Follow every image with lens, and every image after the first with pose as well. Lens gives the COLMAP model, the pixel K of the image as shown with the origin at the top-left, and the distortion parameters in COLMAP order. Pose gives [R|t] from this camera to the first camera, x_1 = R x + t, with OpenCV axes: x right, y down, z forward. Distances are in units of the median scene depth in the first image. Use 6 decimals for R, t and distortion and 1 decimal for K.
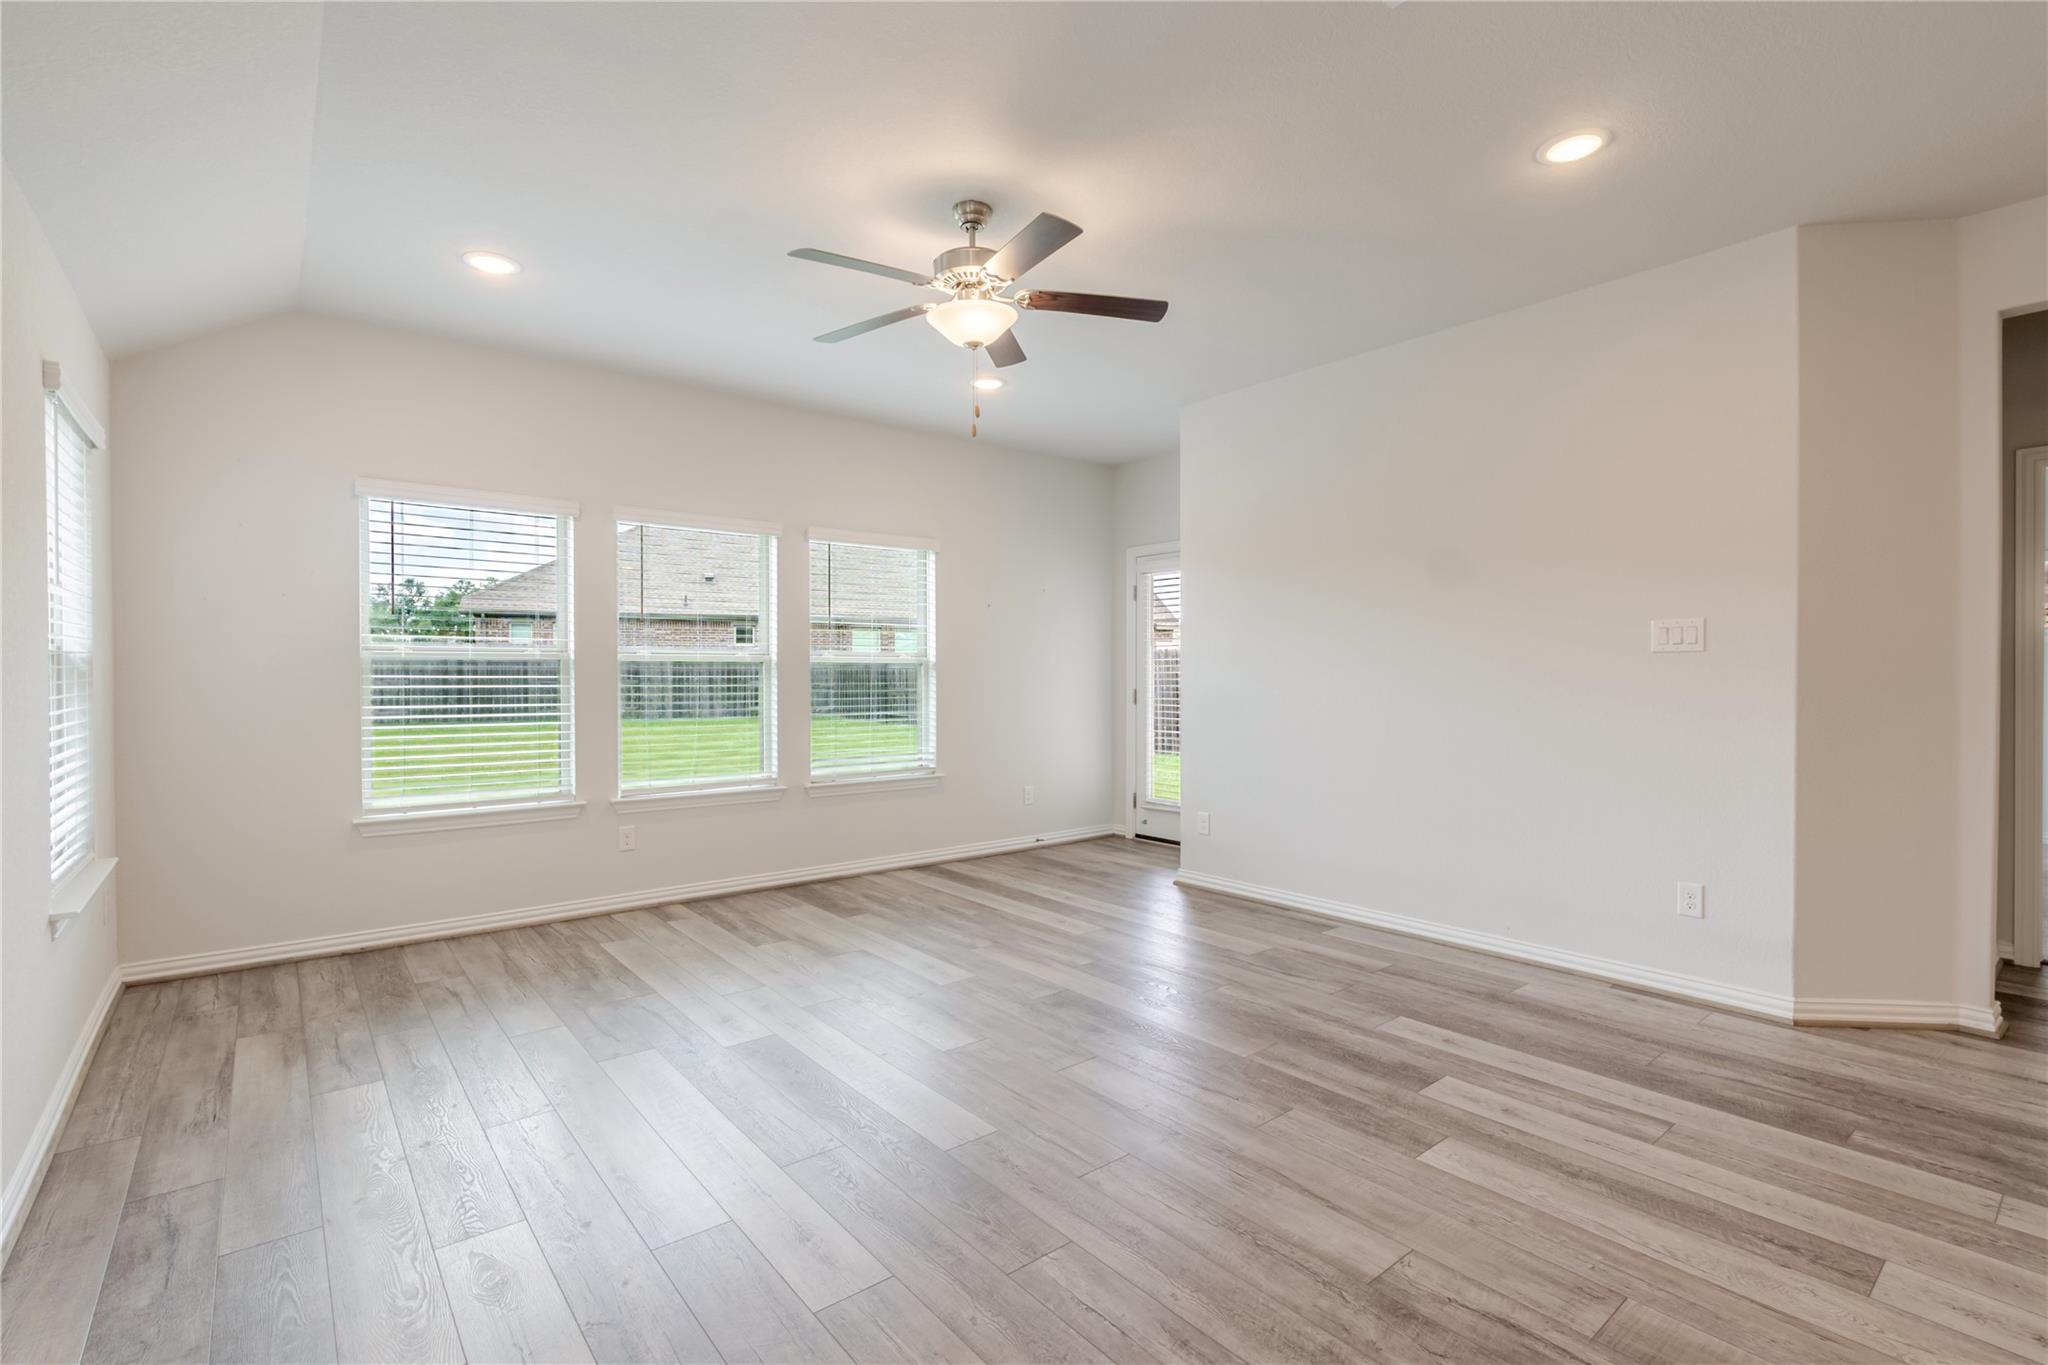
lens RADIAL K [[940.9, 0, 1029.7], [0, 940.9, 682.0], [0, 0, 1]] dist [-0.008045, 0.000187]
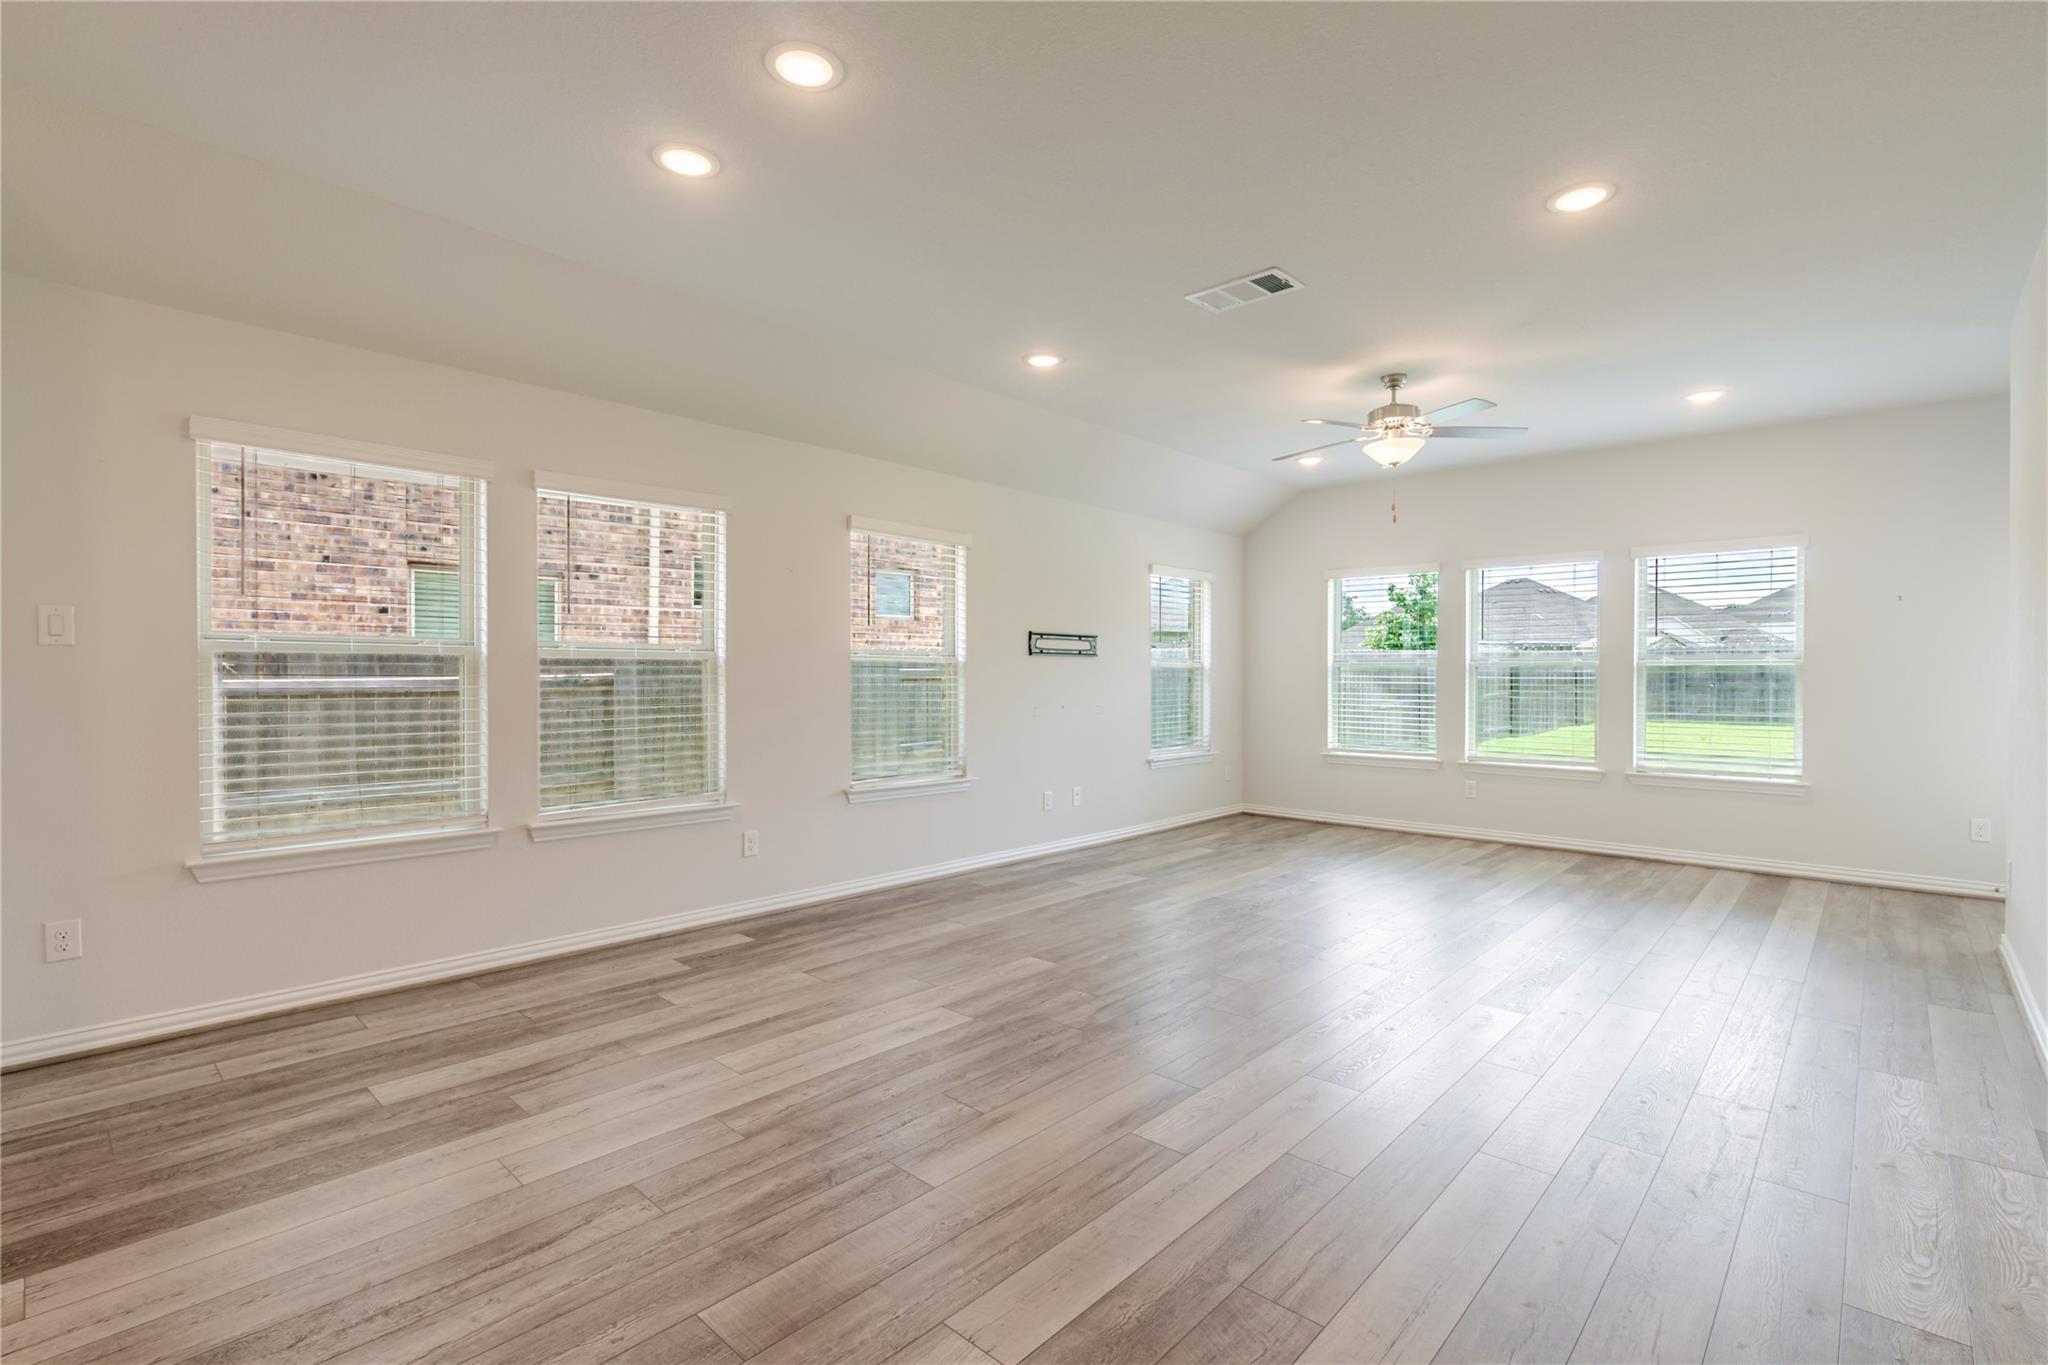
lens RADIAL K [[933.4, 0, 1024.0], [0, 933.4, 682.5], [0, 0, 1]] dist [-0.009918, 0.000407]
pose [[0.140616, 0.011586, -0.989996, 1.158493], [-0.011309, 0.999885, 0.010095, -0.005675], [0.990000, 0.009777, 0.140731, 0.151103]]
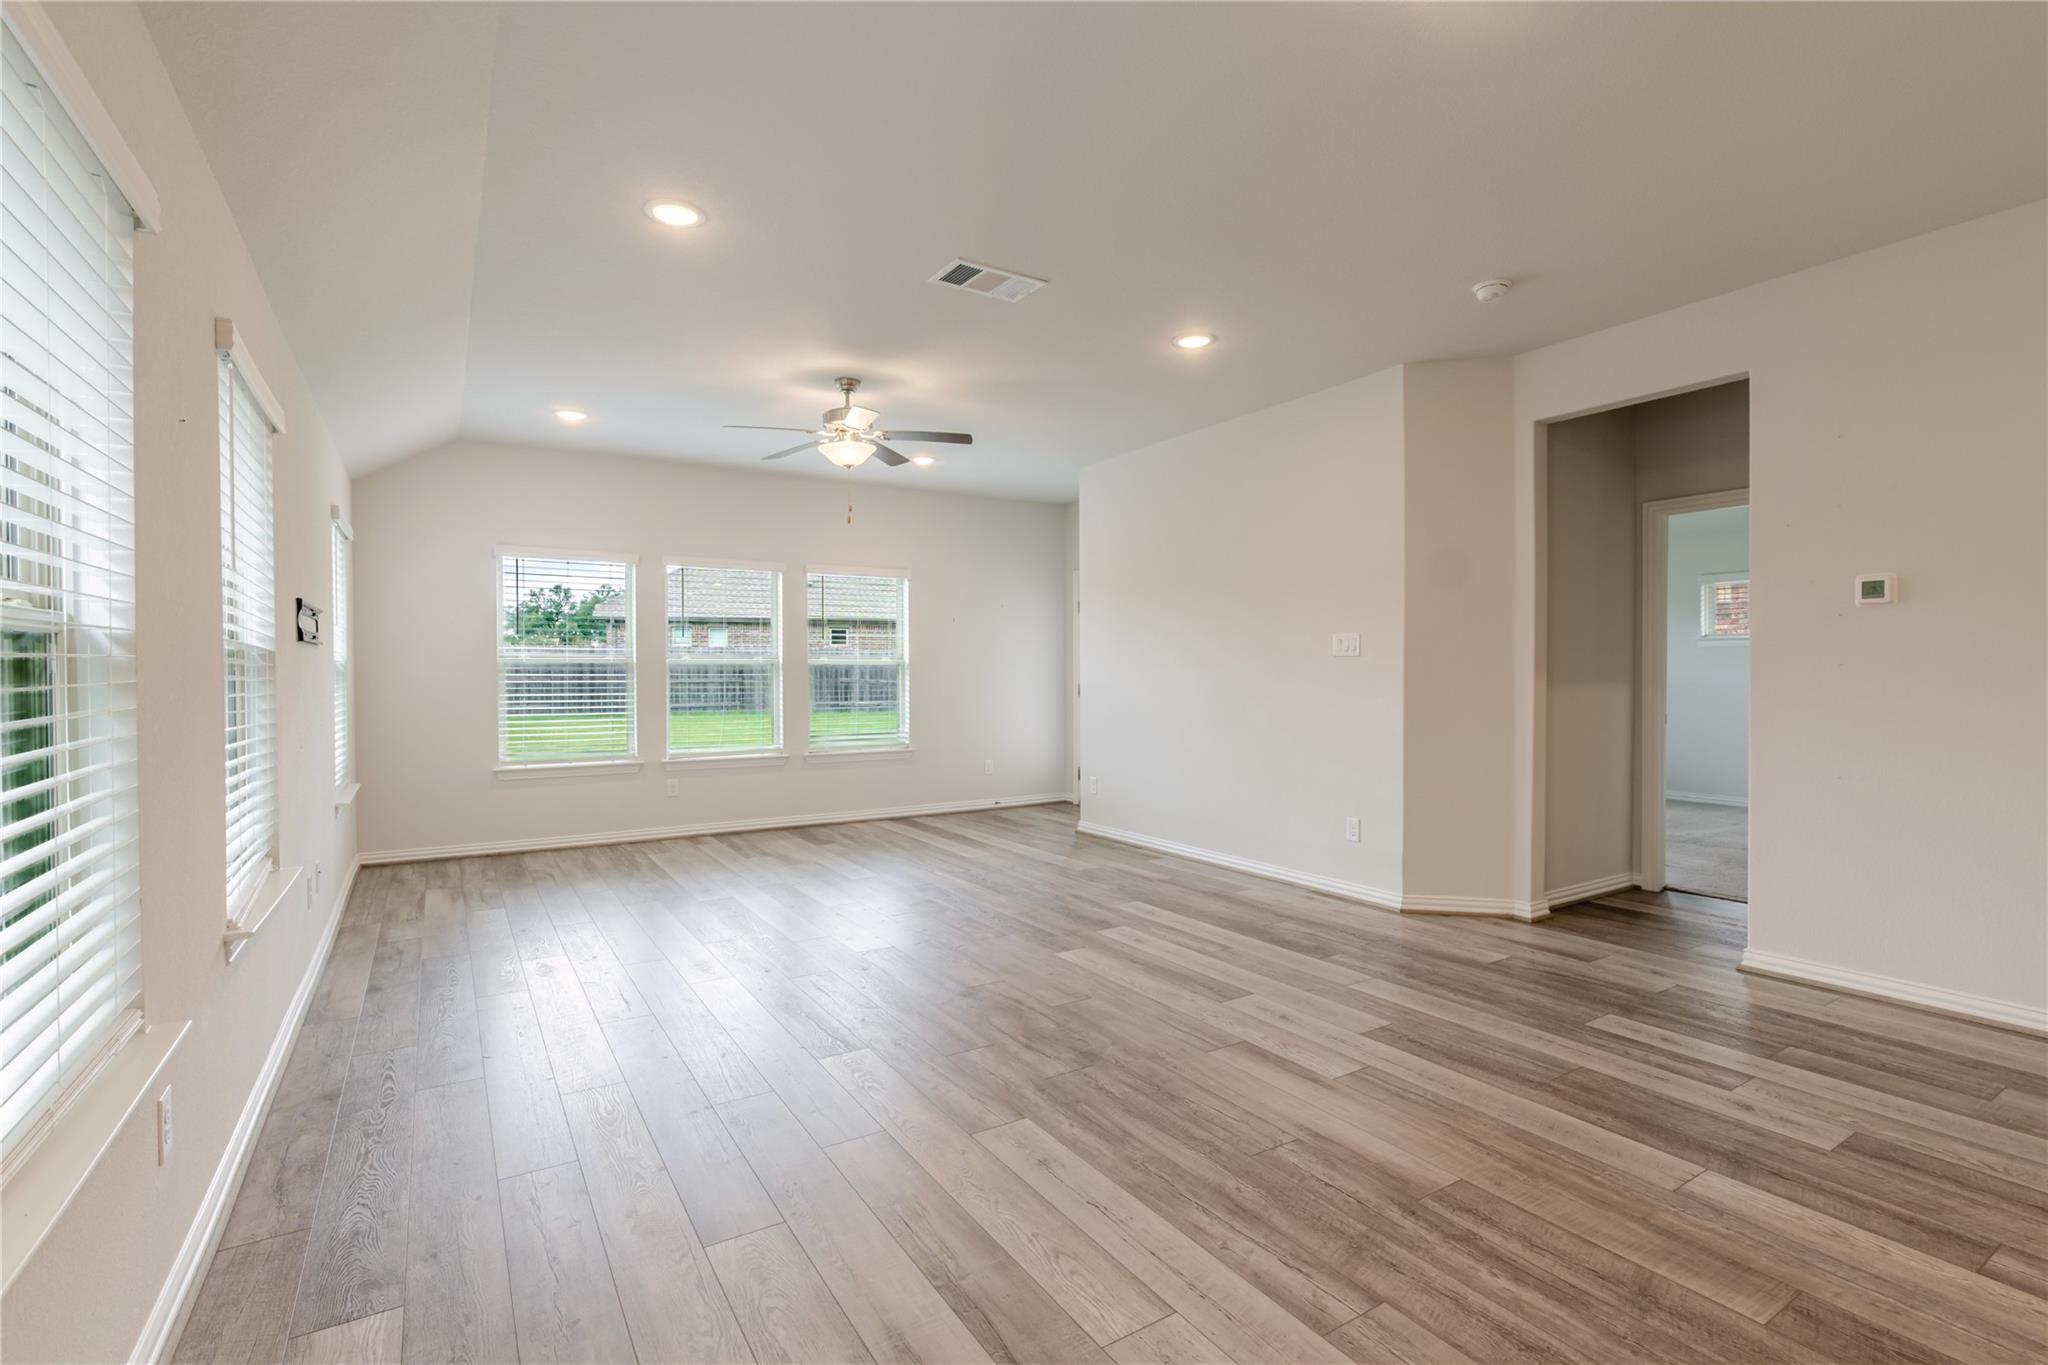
lens RADIAL K [[933.4, 0, 1024.0], [0, 933.4, 682.5], [0, 0, 1]] dist [-0.009918, 0.000407]
pose [[0.992651, -0.000269, -0.121013, 0.356596], [0.000696, 0.999994, 0.003485, 0.002084], [0.121011, -0.003544, 0.992645, -0.446473]]
